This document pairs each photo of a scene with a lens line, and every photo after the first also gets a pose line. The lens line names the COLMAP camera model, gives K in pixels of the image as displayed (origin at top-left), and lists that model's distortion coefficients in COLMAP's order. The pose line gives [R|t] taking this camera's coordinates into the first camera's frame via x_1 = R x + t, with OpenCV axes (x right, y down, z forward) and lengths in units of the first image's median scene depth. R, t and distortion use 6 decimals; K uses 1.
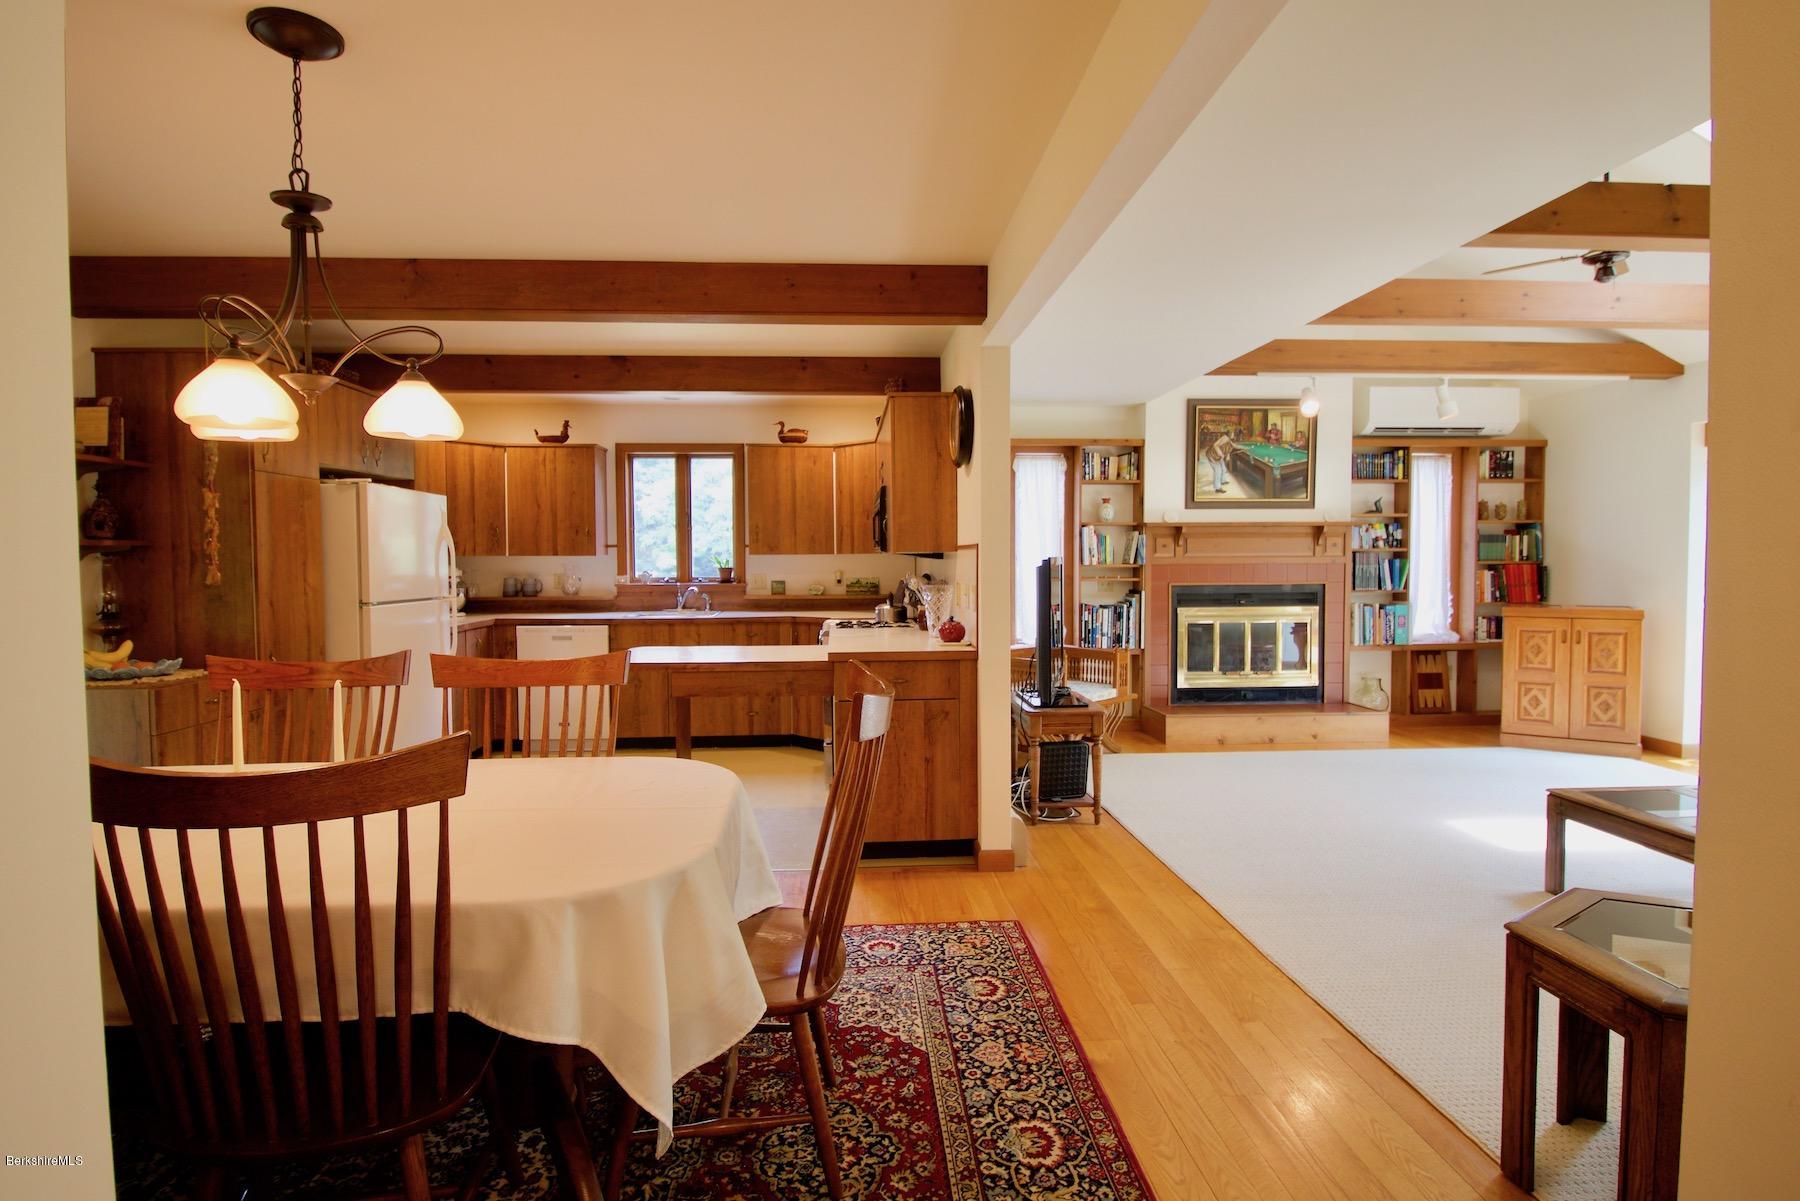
lens RADIAL K [[912.3, 0, 888.7], [0, 912.3, 594.0], [0, 0, 1]] dist [0.000753, -0.008913]
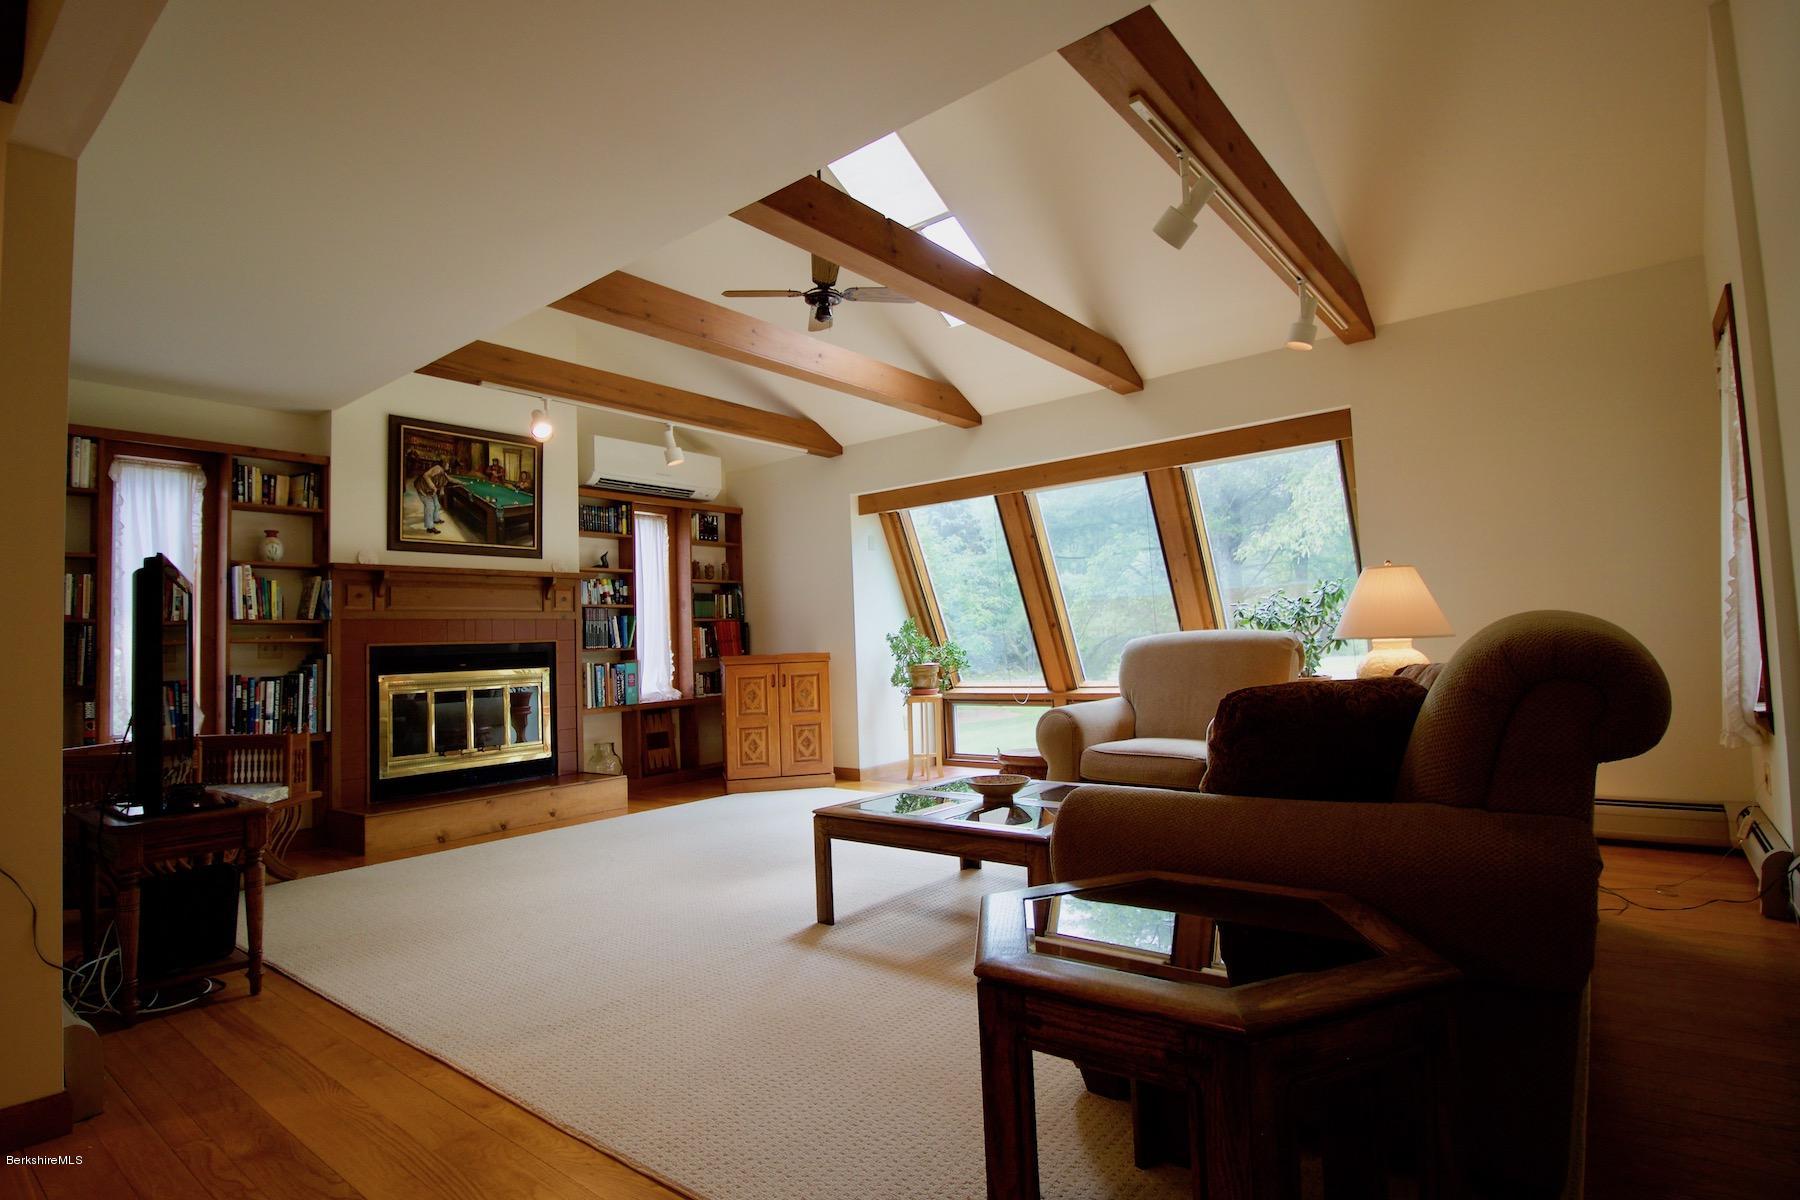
lens RADIAL K [[897.6, 0, 891.1], [0, 897.6, 592.6], [0, 0, 1]] dist [-0.017201, -0.000943]
pose [[0.667471, 0.024597, 0.744229, 0.040388], [0.062570, 0.994067, -0.088971, 0.040306], [-0.742002, 0.105952, 0.661972, 0.164141]]
